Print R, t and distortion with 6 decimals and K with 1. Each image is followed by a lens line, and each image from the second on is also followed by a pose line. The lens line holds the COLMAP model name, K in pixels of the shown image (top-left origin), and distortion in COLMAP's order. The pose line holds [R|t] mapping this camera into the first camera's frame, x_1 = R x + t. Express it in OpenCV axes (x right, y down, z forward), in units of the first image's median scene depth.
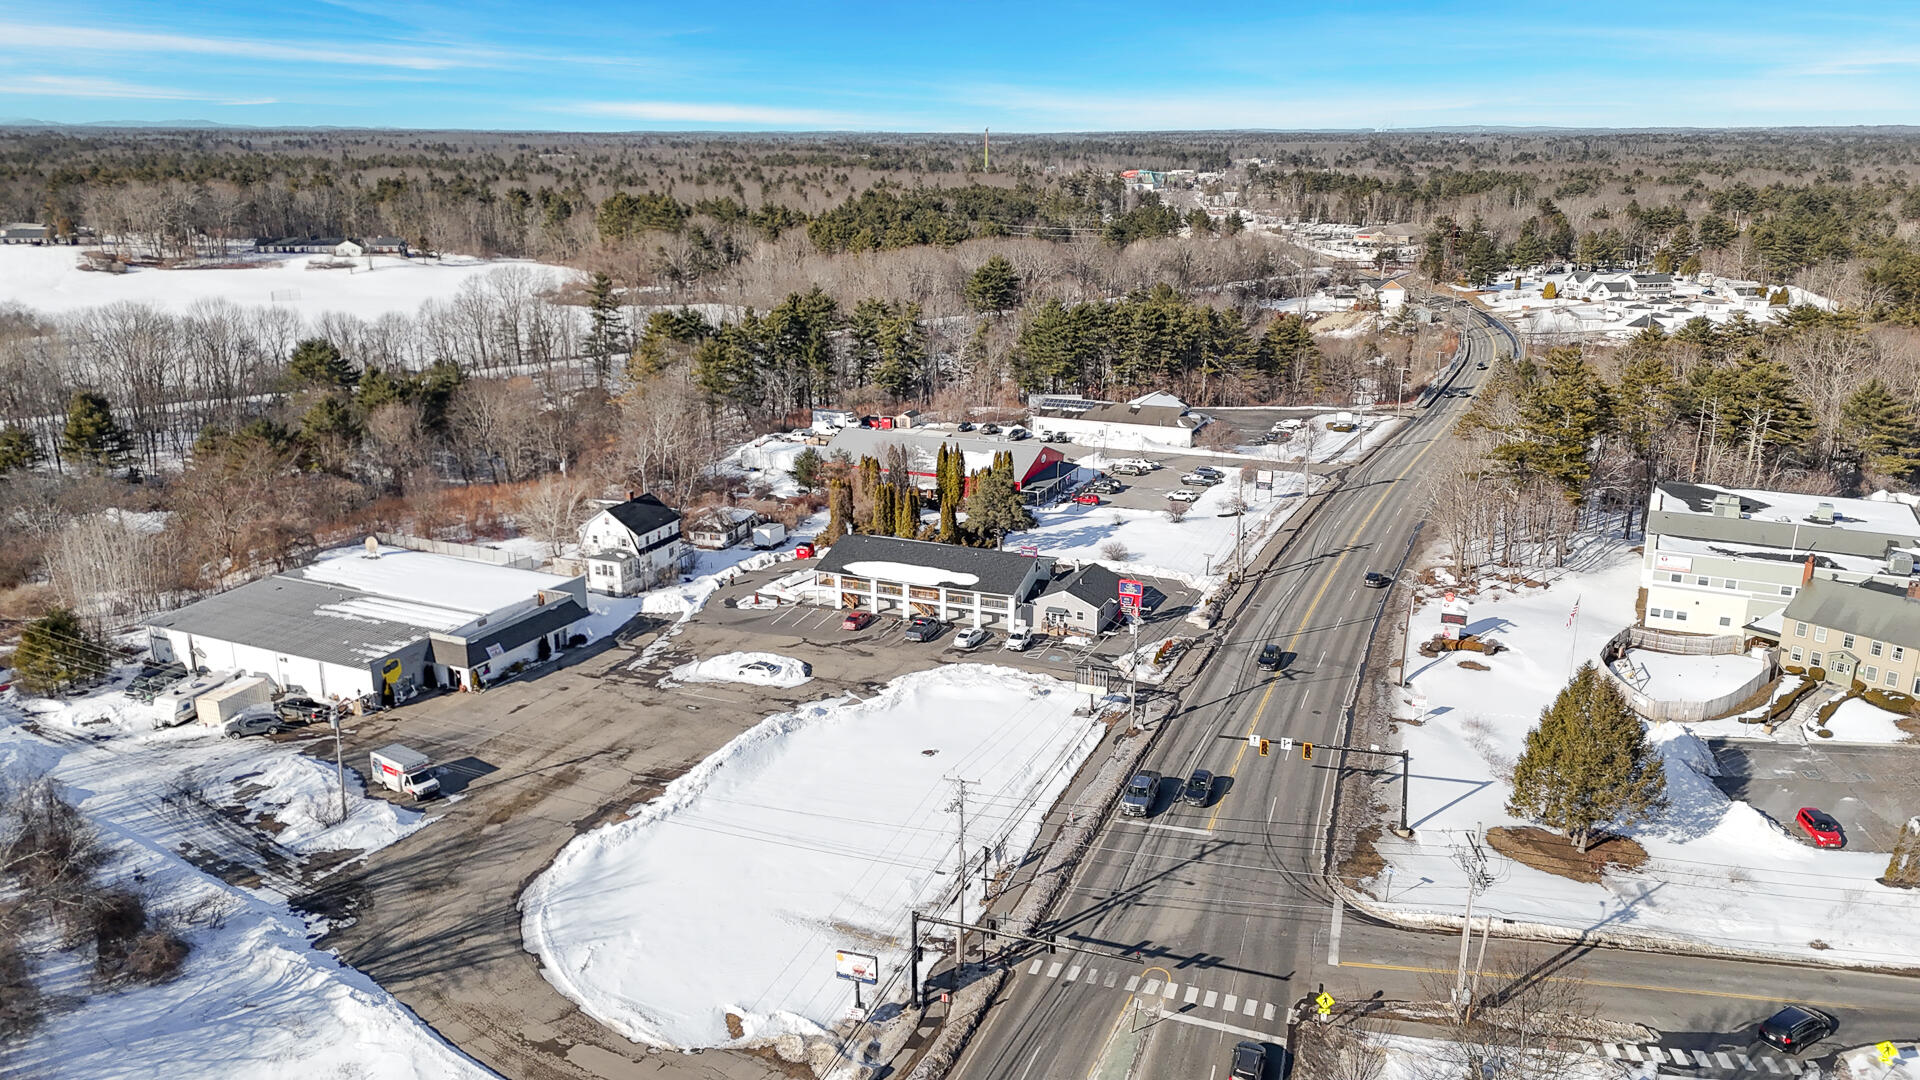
lens RADIAL K [[1395.8, 0, 960.0], [0, 1395.8, 540.0], [0, 0, 1]] dist [0.092470, -0.107586]
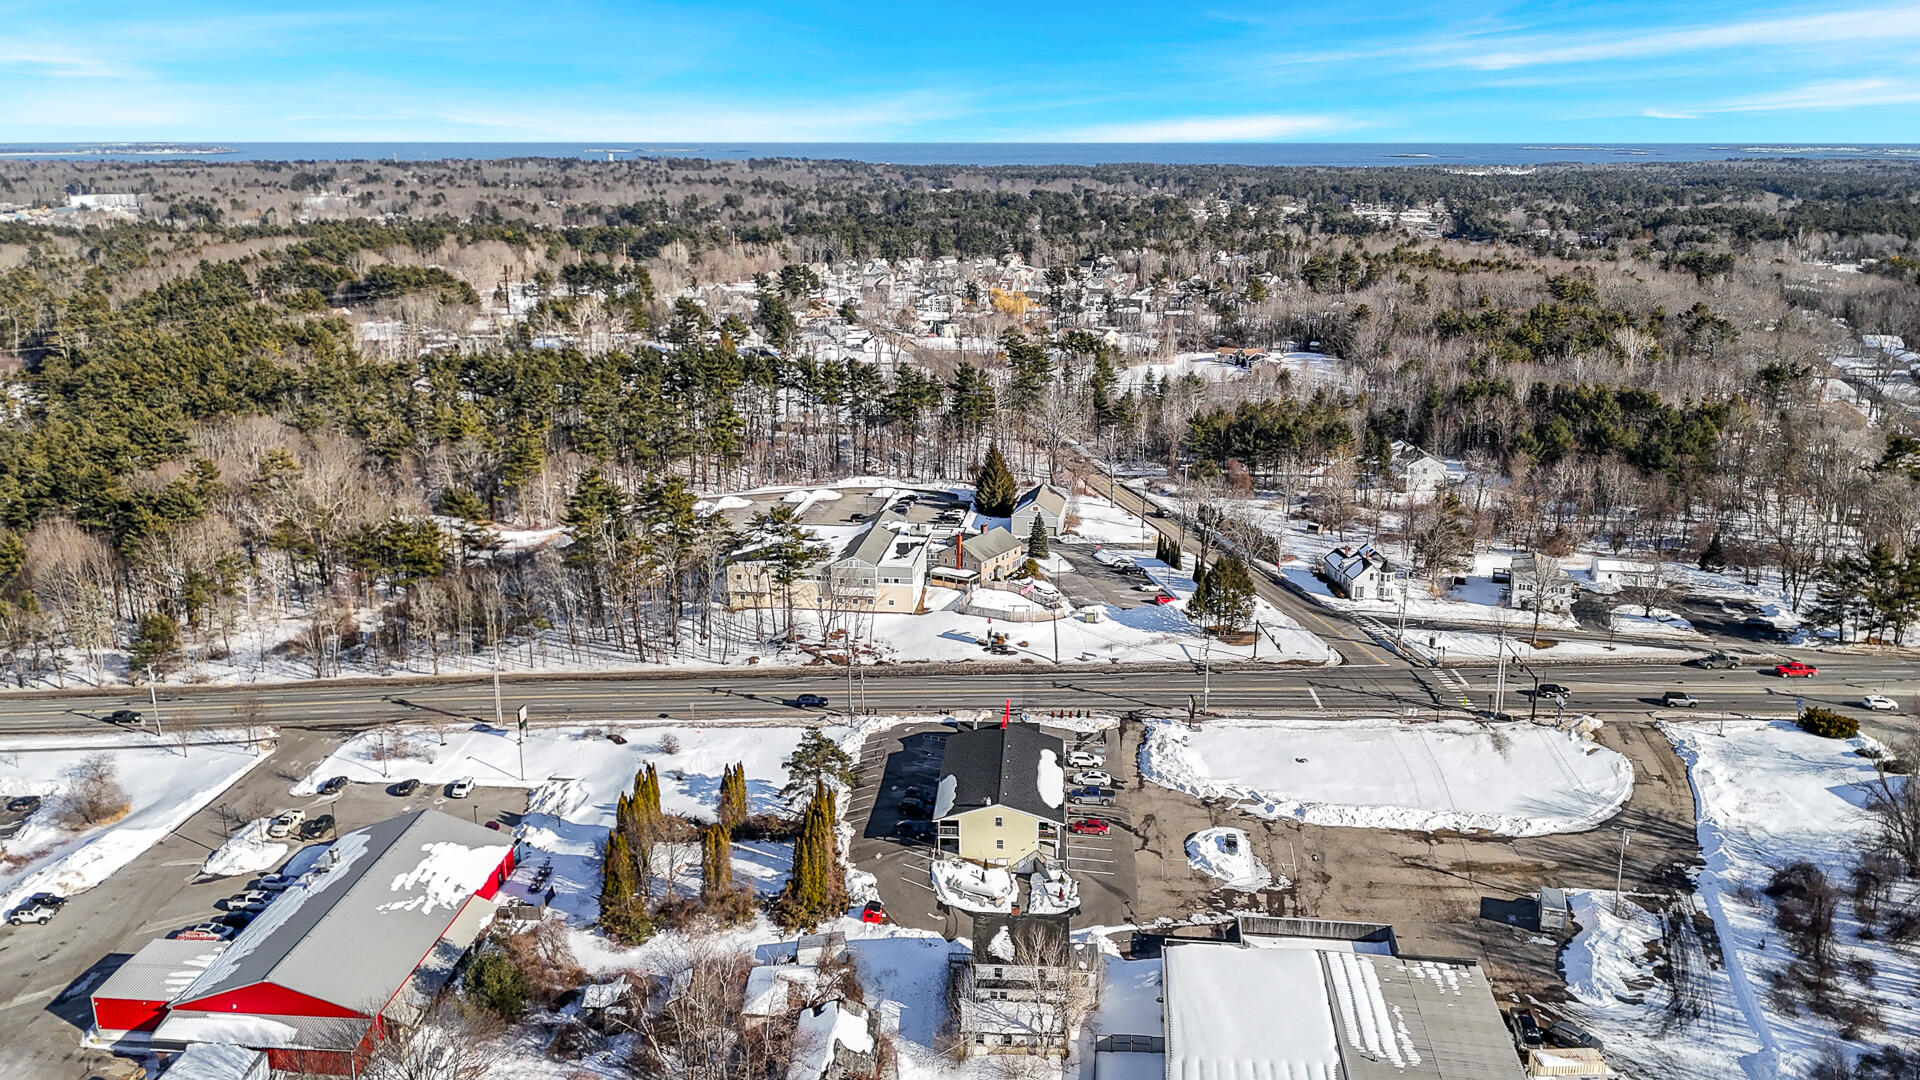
lens RADIAL K [[1462.1, 0, 960.0], [0, 1462.1, 540.0], [0, 0, 1]] dist [0.008561, -0.057777]
pose [[-0.328348, -0.251679, 0.910409, -1.039510], [0.262846, 0.901432, 0.343995, -0.573981], [-0.907249, 0.352247, -0.229830, 1.295989]]
